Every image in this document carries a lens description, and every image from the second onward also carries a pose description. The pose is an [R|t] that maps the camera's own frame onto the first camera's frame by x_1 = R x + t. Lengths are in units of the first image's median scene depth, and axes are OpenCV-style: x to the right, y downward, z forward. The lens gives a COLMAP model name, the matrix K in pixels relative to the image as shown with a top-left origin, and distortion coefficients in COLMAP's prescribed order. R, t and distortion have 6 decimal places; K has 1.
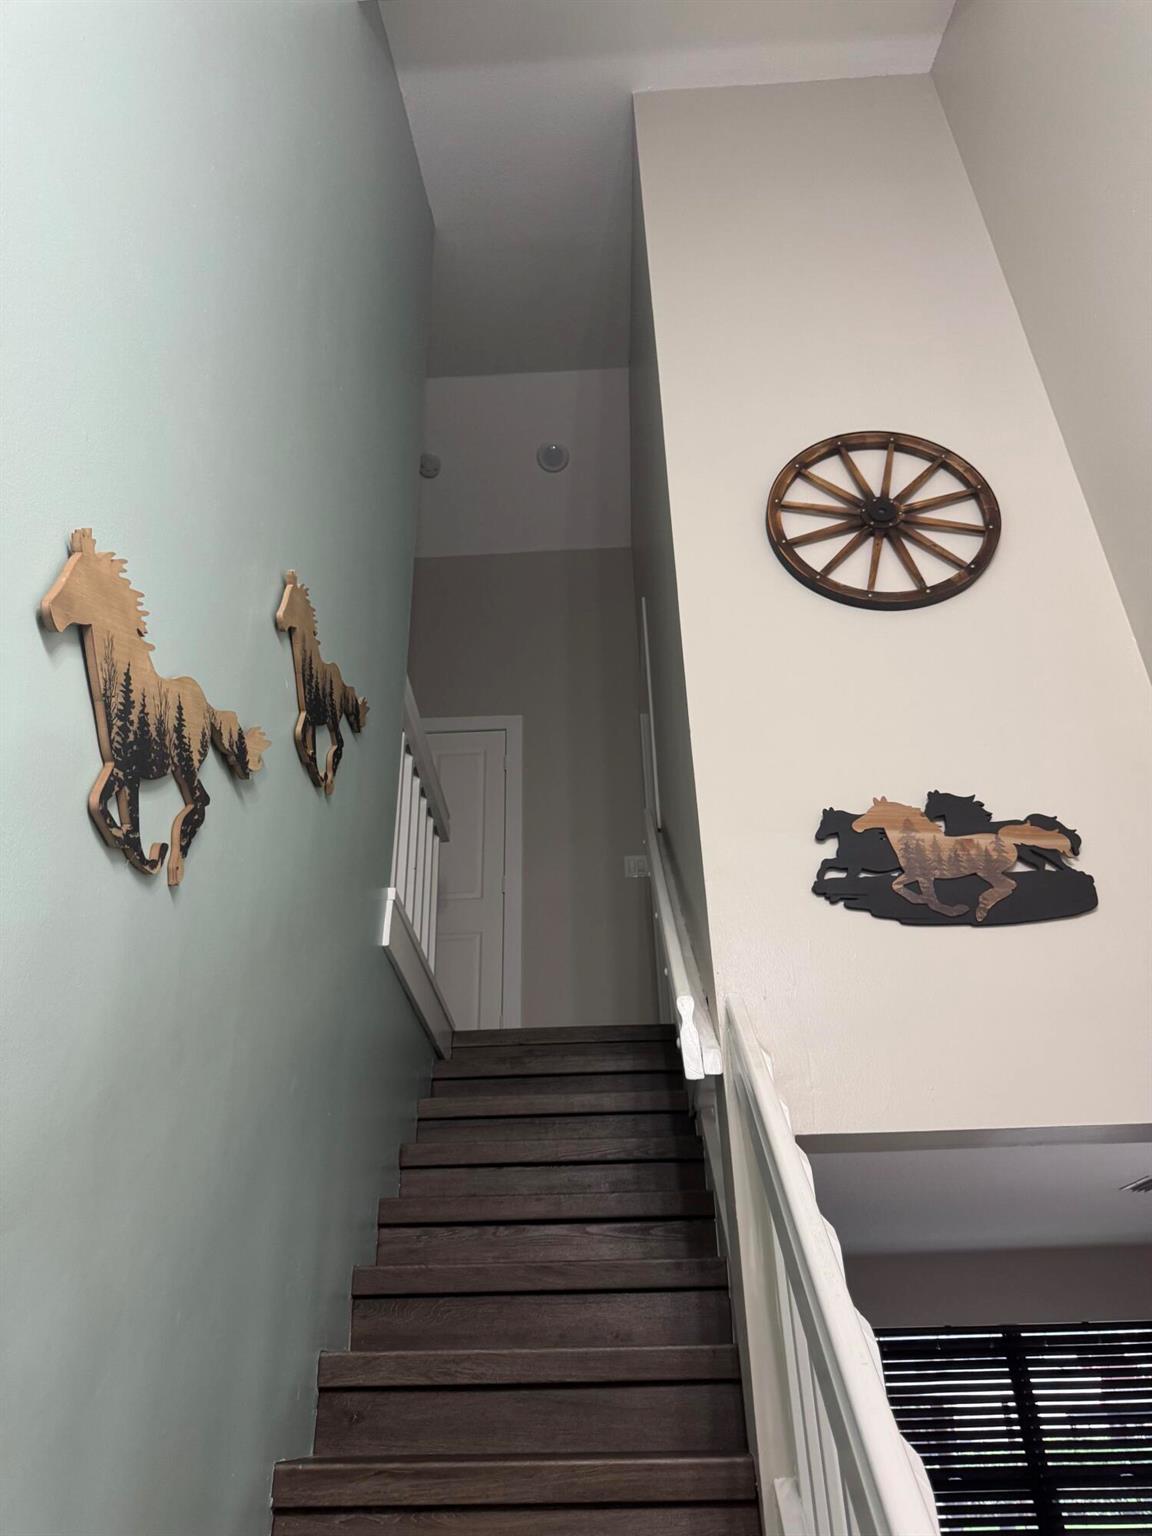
lens RADIAL K [[1106.8, 0, 573.6], [0, 1106.8, 742.9], [0, 0, 1]] dist [0.042122, -0.034154]
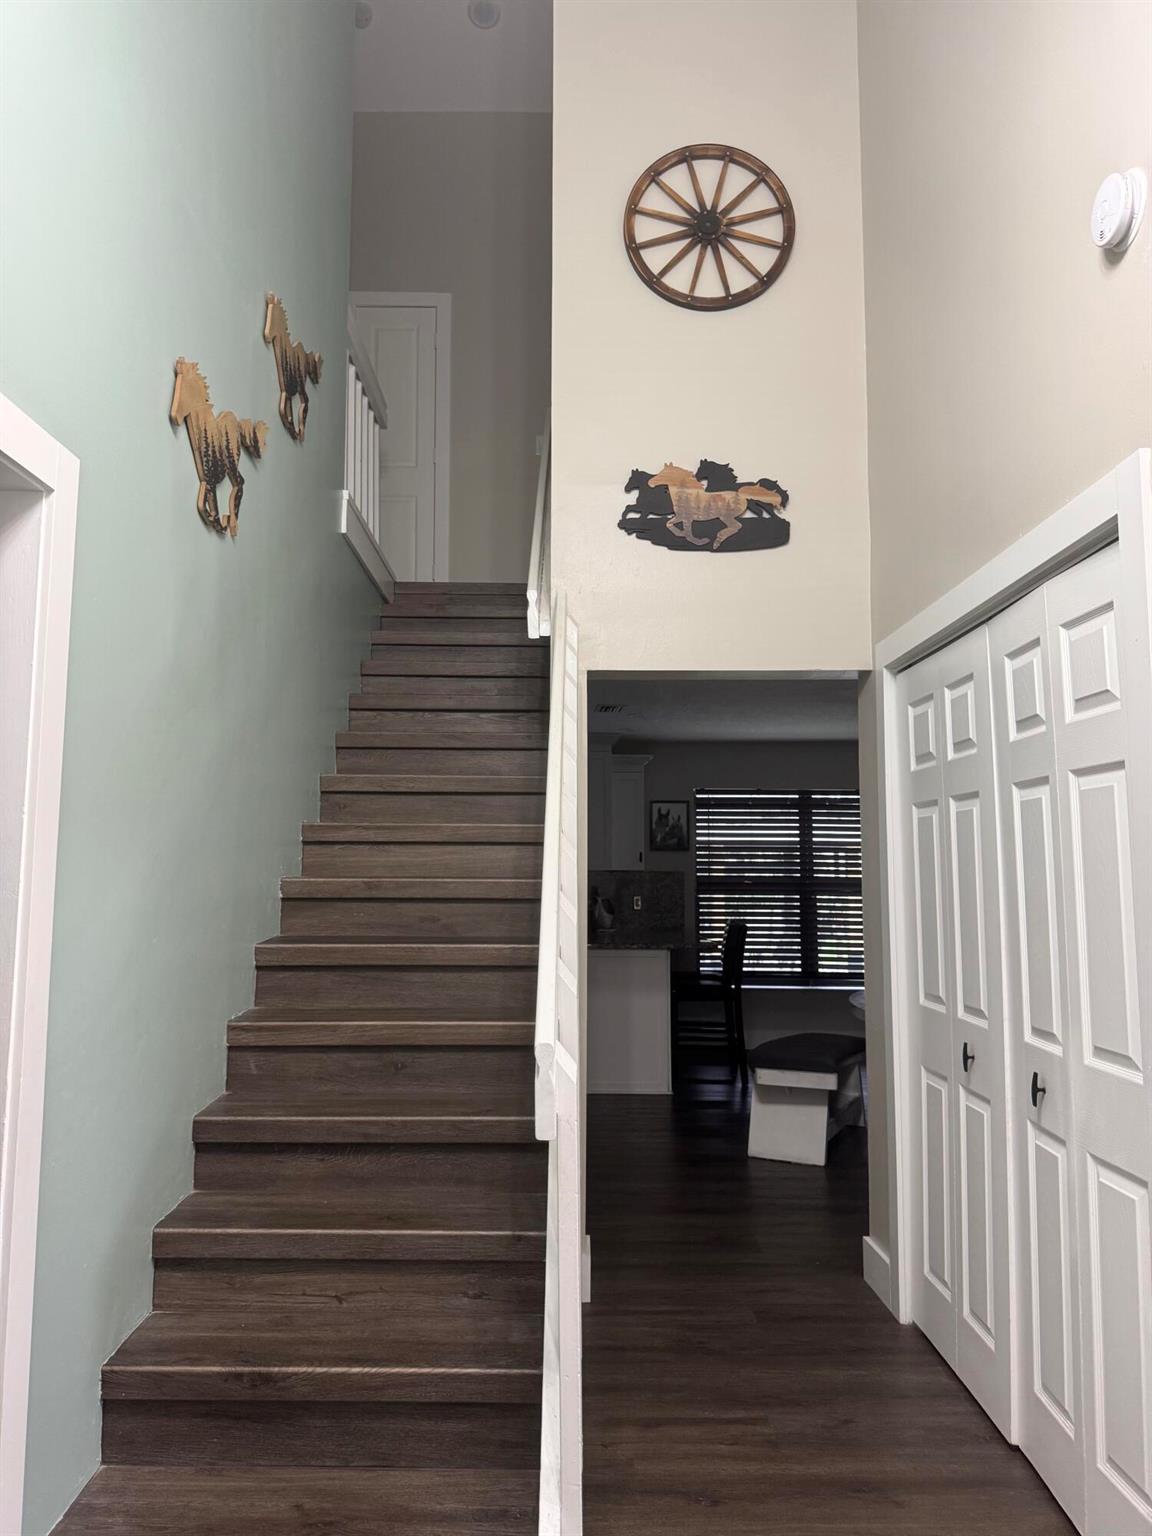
lens RADIAL K [[1106.8, 0, 575.2], [0, 1106.8, 771.3], [0, 0, 1]] dist [0.042122, -0.034154]
pose [[0.998114, 0.027500, 0.054881, 0.071644], [-0.048868, 0.897018, 0.439283, -0.224106], [-0.037149, -0.441137, 0.896671, -0.528306]]
